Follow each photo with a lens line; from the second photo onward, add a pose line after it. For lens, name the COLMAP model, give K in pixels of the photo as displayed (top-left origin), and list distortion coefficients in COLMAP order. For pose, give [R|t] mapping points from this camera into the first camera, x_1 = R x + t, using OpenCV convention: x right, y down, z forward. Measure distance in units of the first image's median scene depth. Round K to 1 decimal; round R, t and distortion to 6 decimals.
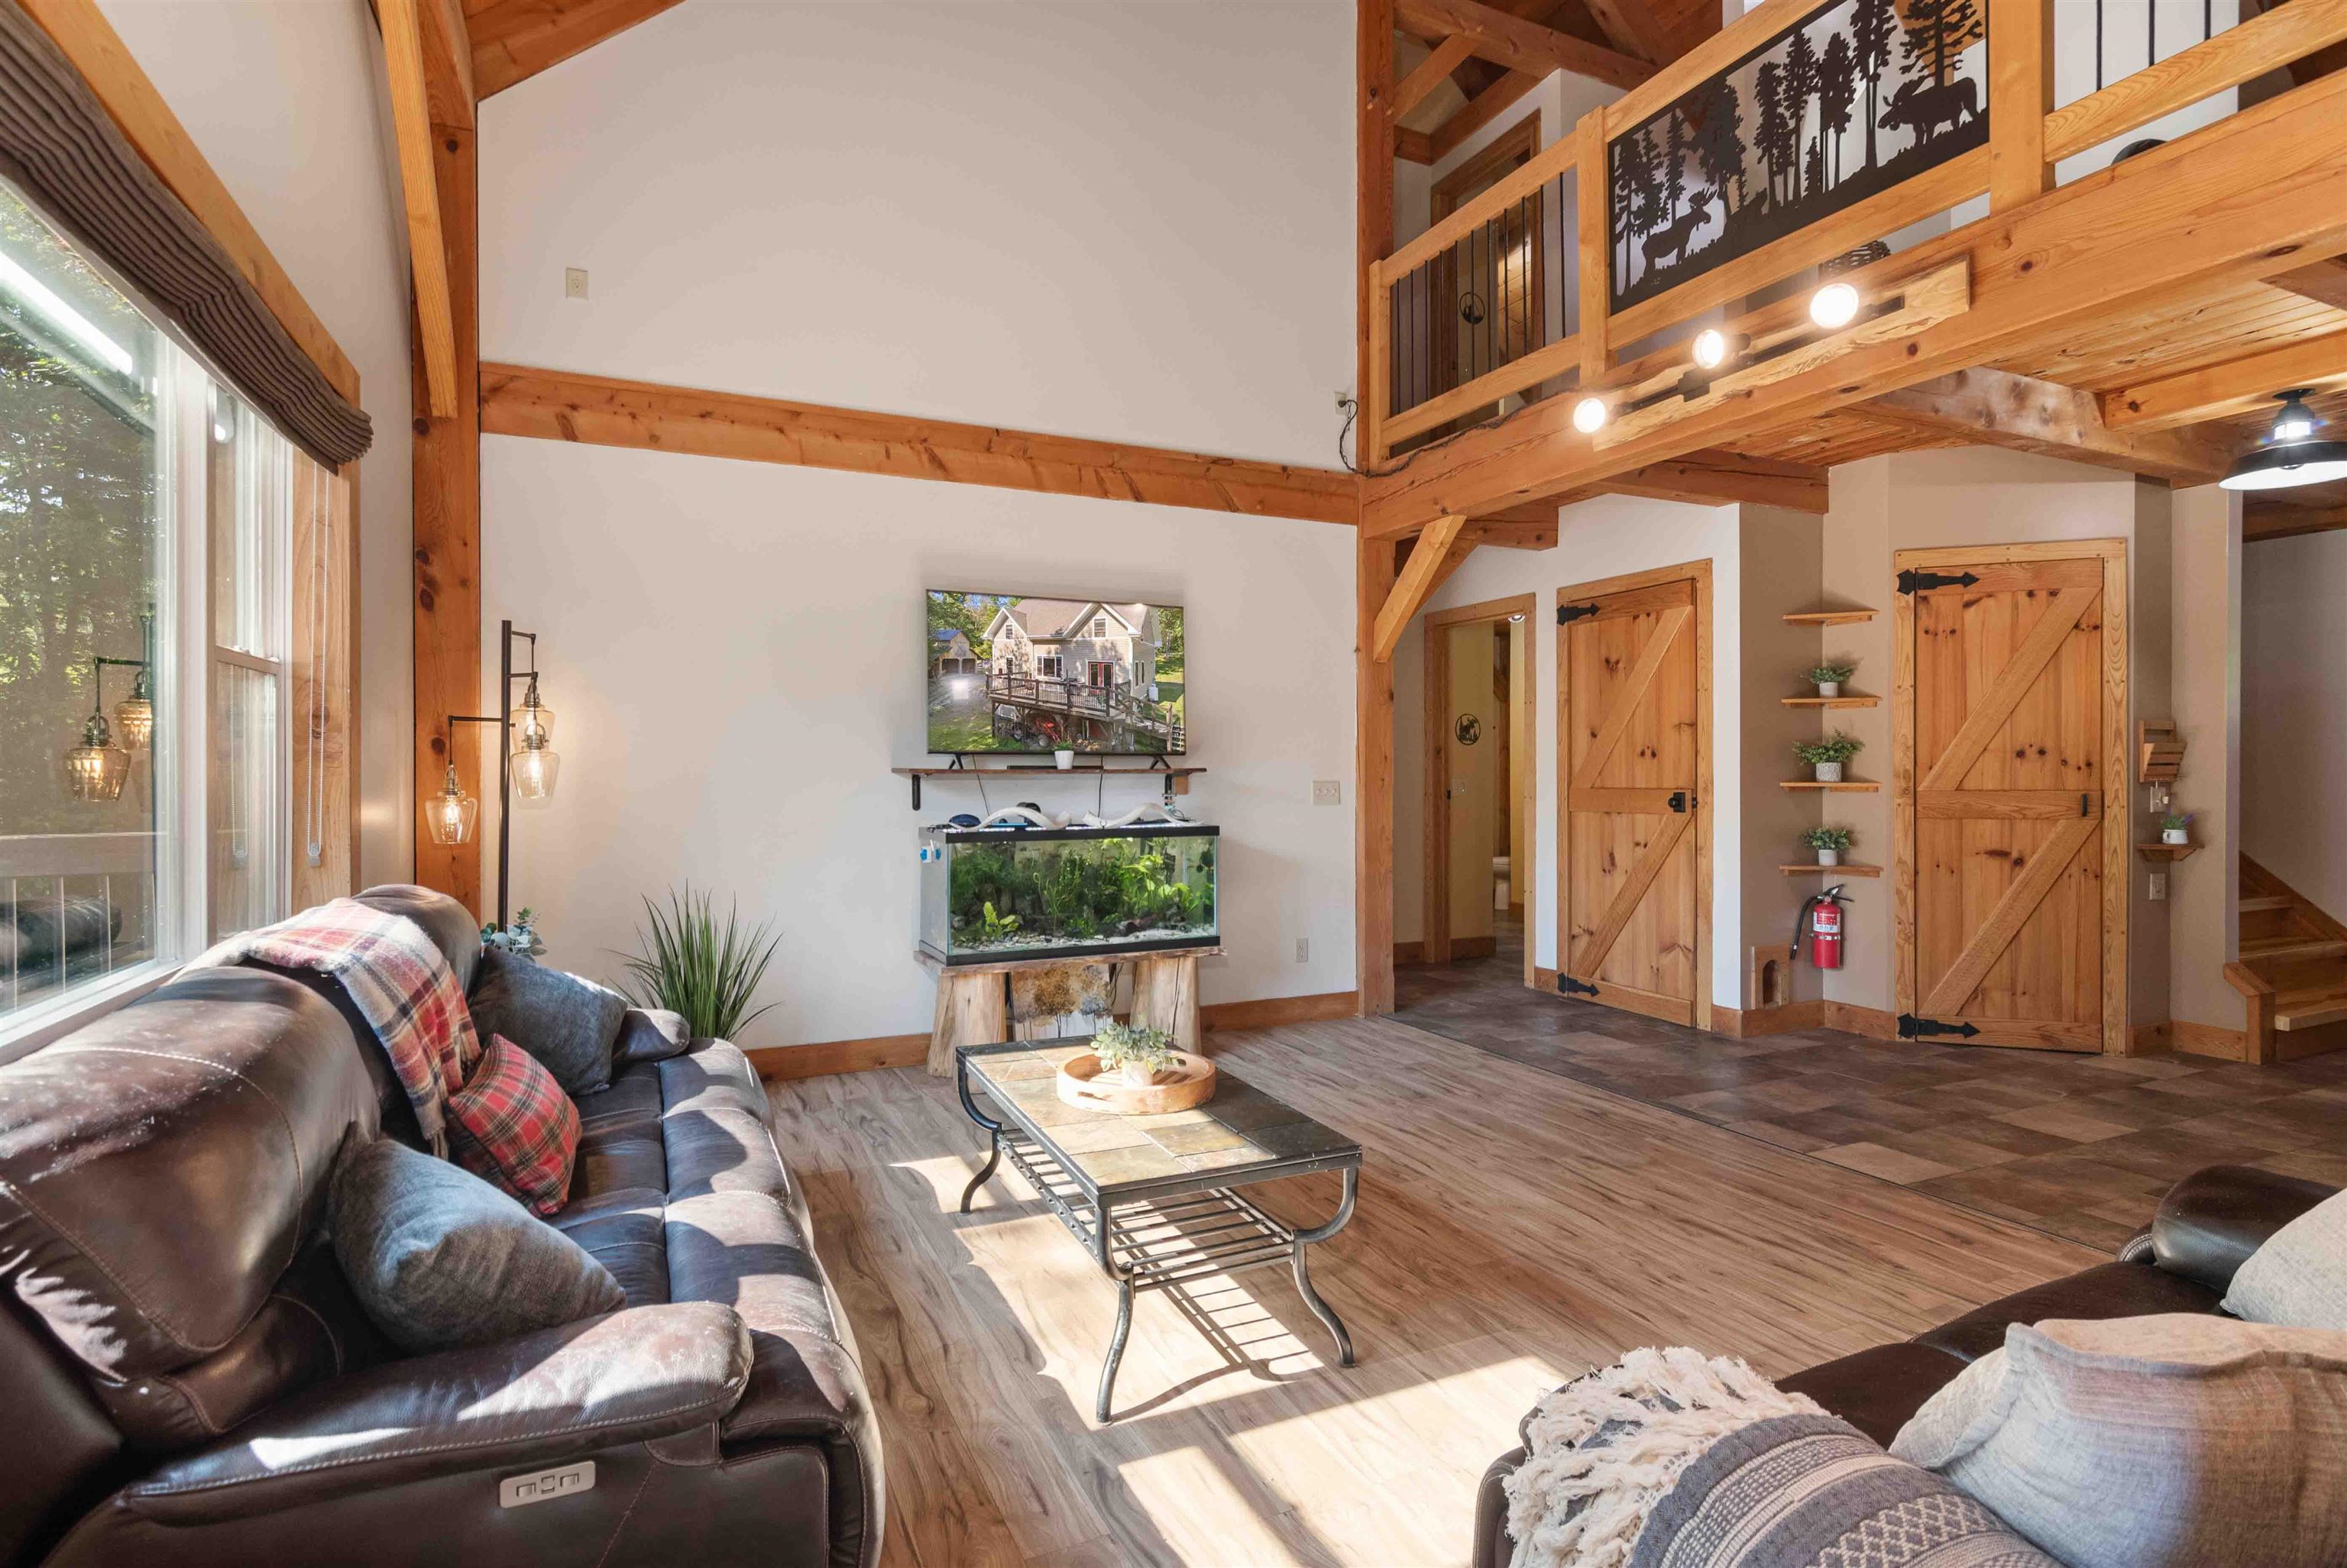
lens RADIAL K [[1162.2, 0, 1177.7], [0, 1162.2, 769.5], [0, 0, 1]] dist [-0.002228, 0.006621]
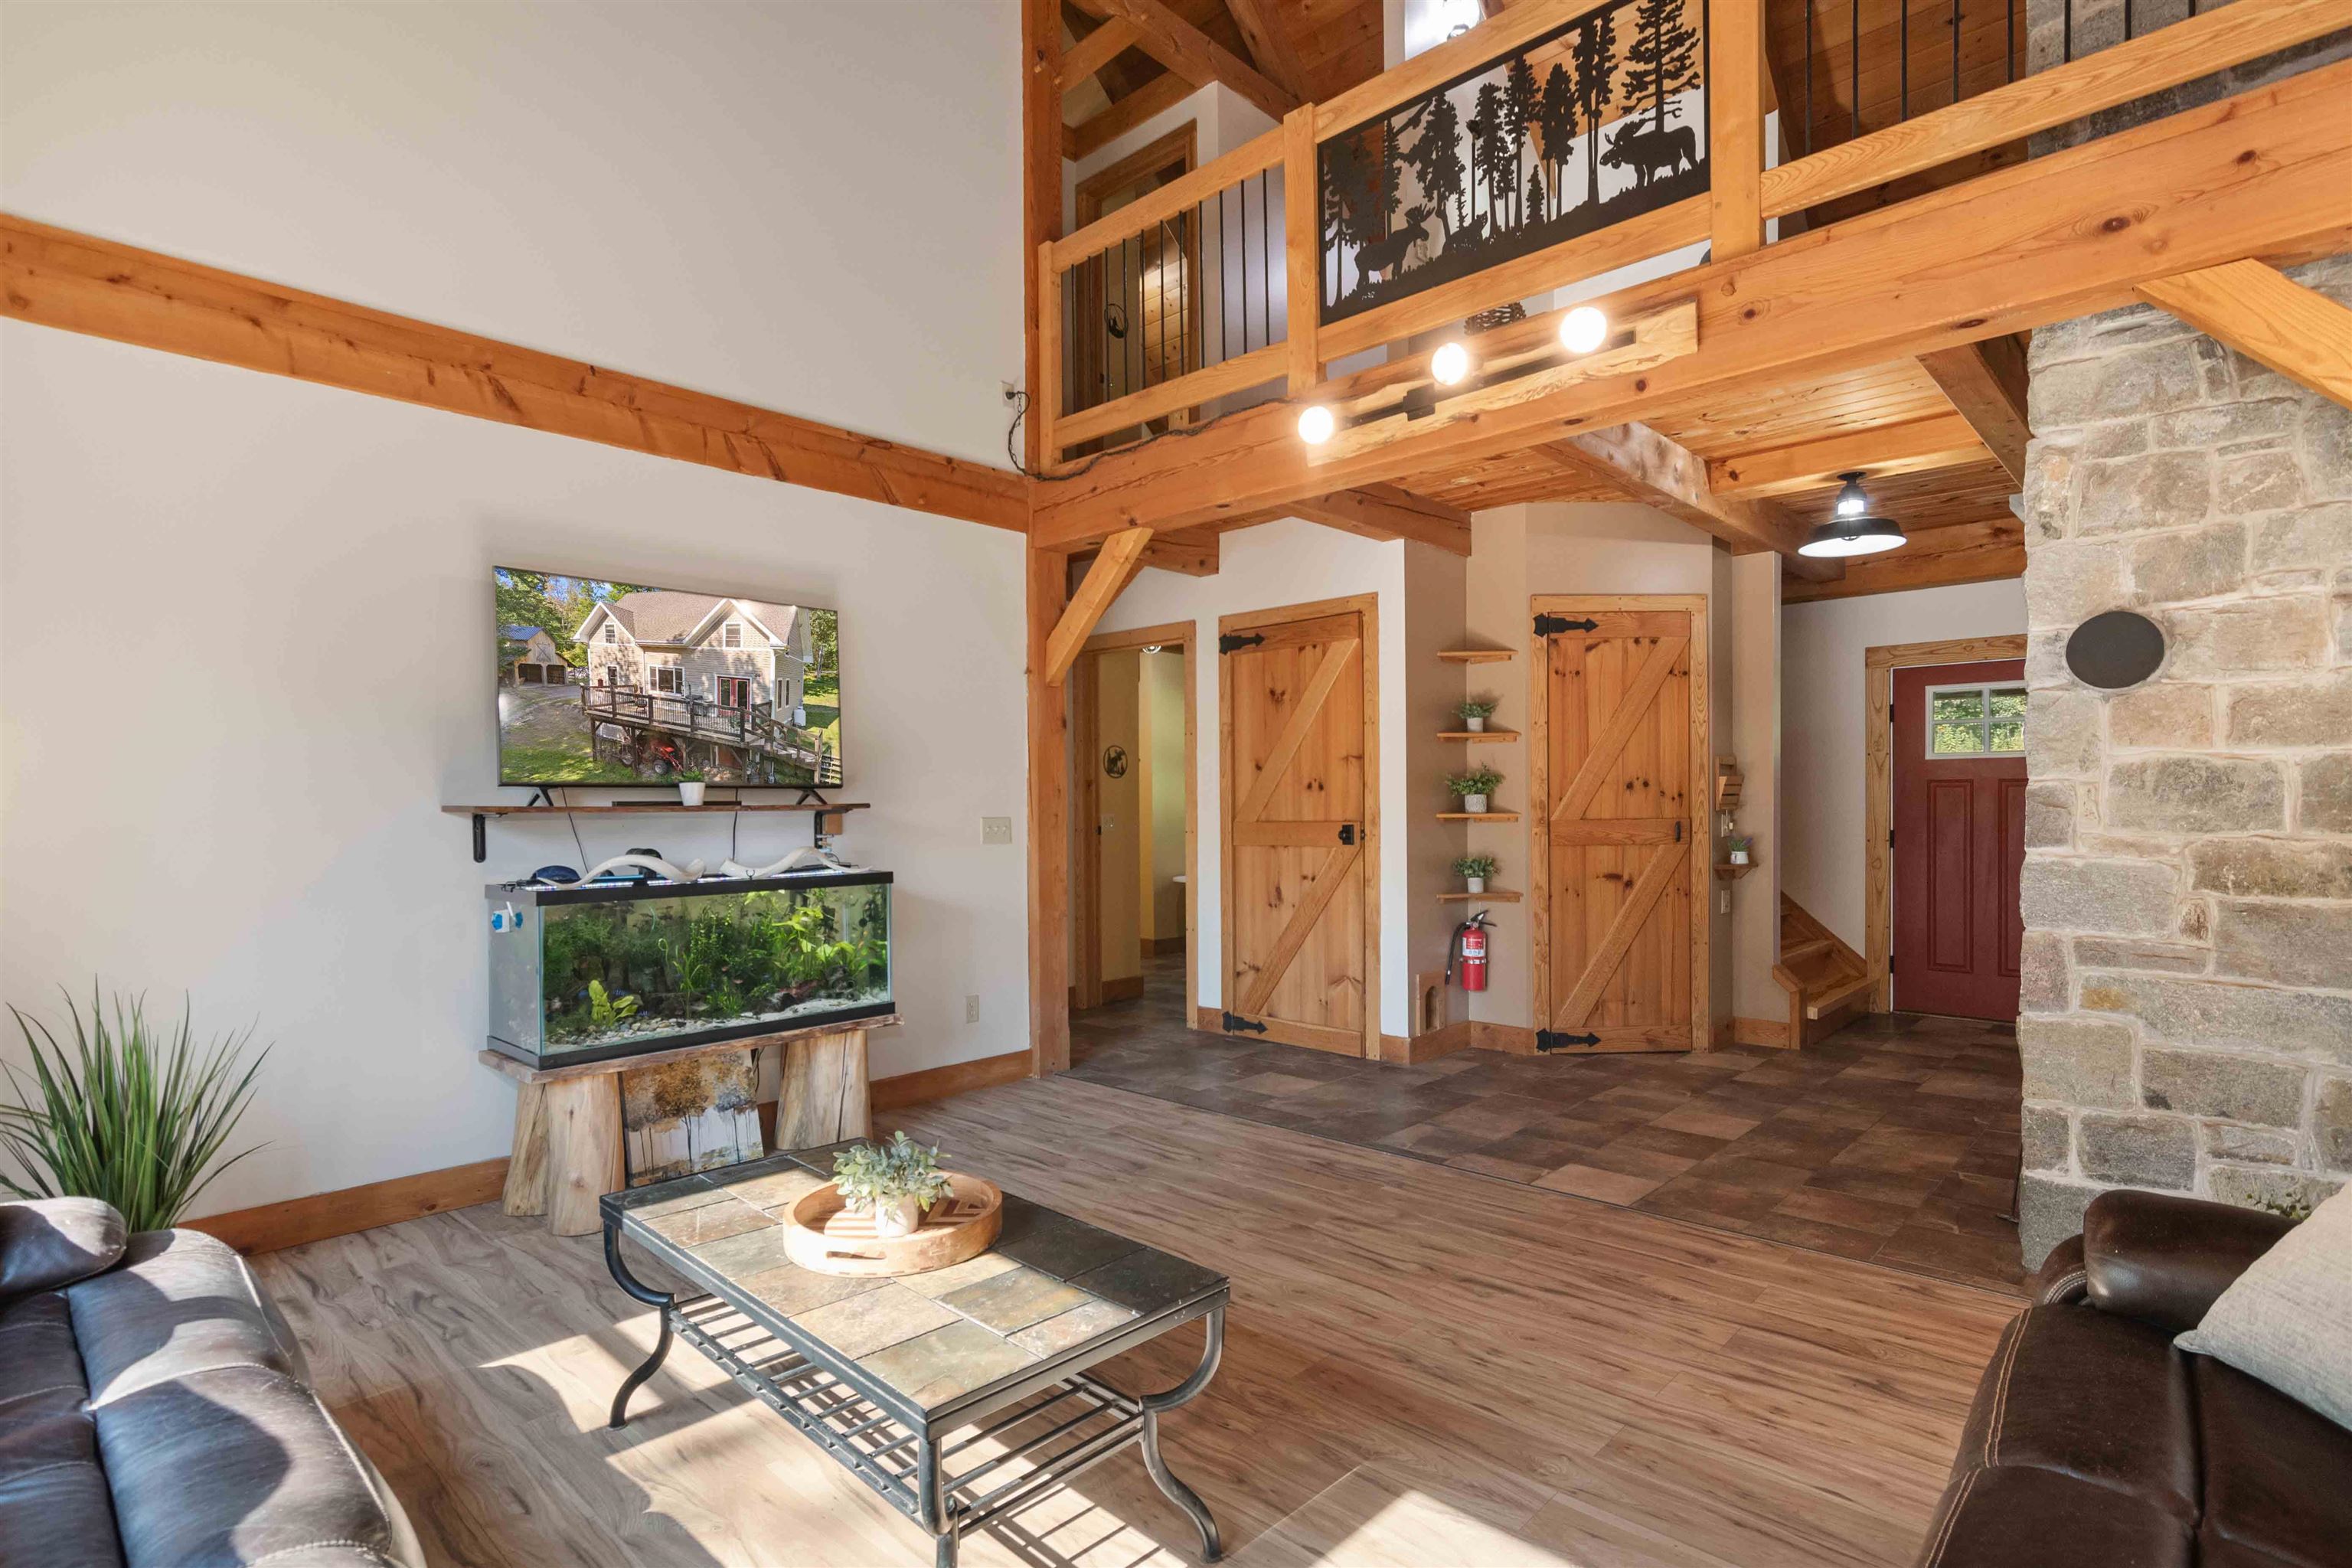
lens RADIAL K [[1162.6, 0, 1183.7], [0, 1162.6, 811.6], [0, 0, 1]] dist [0.000162, 0.002083]
pose [[0.929819, -0.009406, 0.367897, -0.079747], [0.007404, 0.999949, 0.006853, 0.000389], [-0.367943, -0.003648, 0.929841, 0.138720]]
